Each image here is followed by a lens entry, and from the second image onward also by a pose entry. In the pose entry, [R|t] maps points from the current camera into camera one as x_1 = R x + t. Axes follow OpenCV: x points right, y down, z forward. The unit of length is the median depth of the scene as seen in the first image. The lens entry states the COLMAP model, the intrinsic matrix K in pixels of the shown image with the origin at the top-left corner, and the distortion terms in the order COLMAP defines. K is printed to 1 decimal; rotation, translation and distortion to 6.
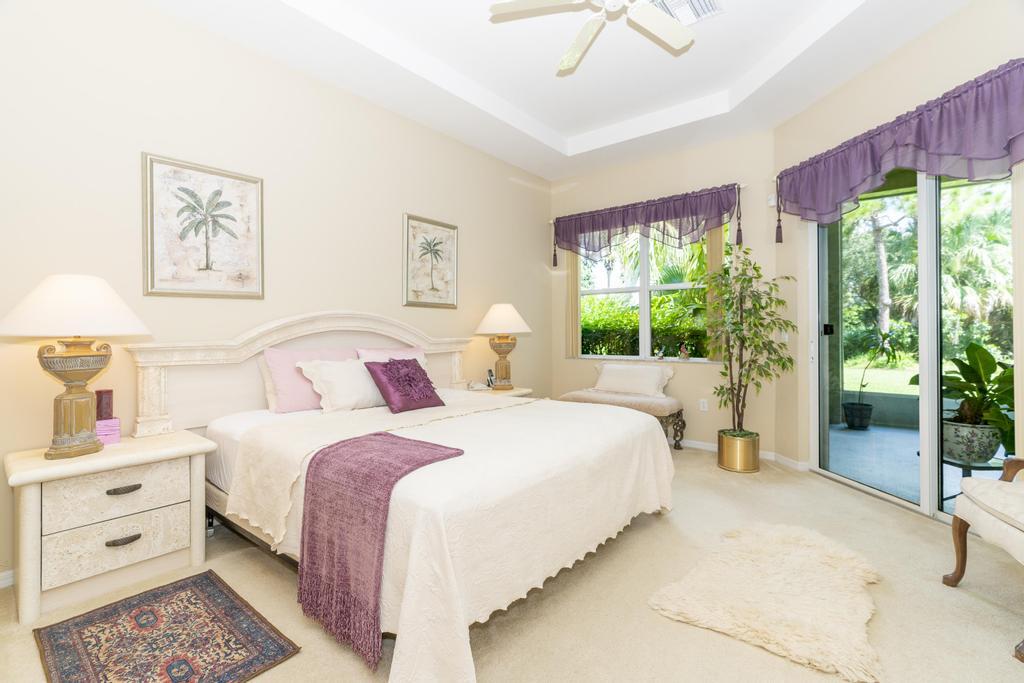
lens RADIAL K [[461.7, 0, 515.4], [0, 461.7, 340.8], [0, 0, 1]] dist [-0.010992, 0.003167]
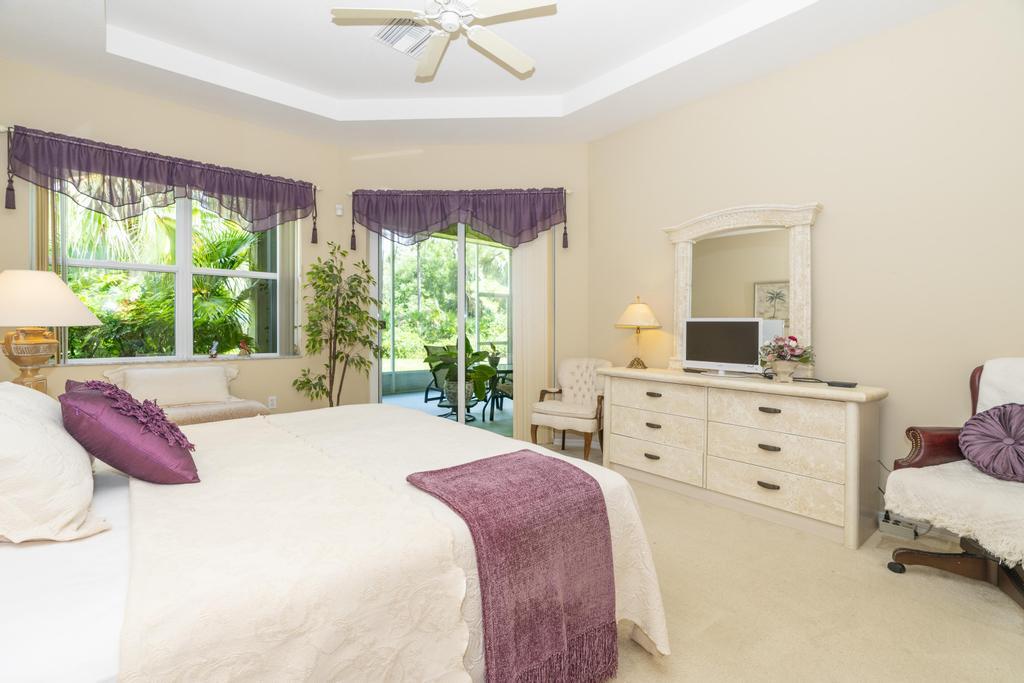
lens RADIAL K [[461.7, 0, 511.6], [0, 461.7, 342.2], [0, 0, 1]] dist [-0.010992, 0.003167]
pose [[0.183050, -0.027414, 0.982721, -0.494816], [0.011332, 0.999604, 0.025774, -0.004766], [-0.983038, 0.006419, 0.183288, 0.385767]]
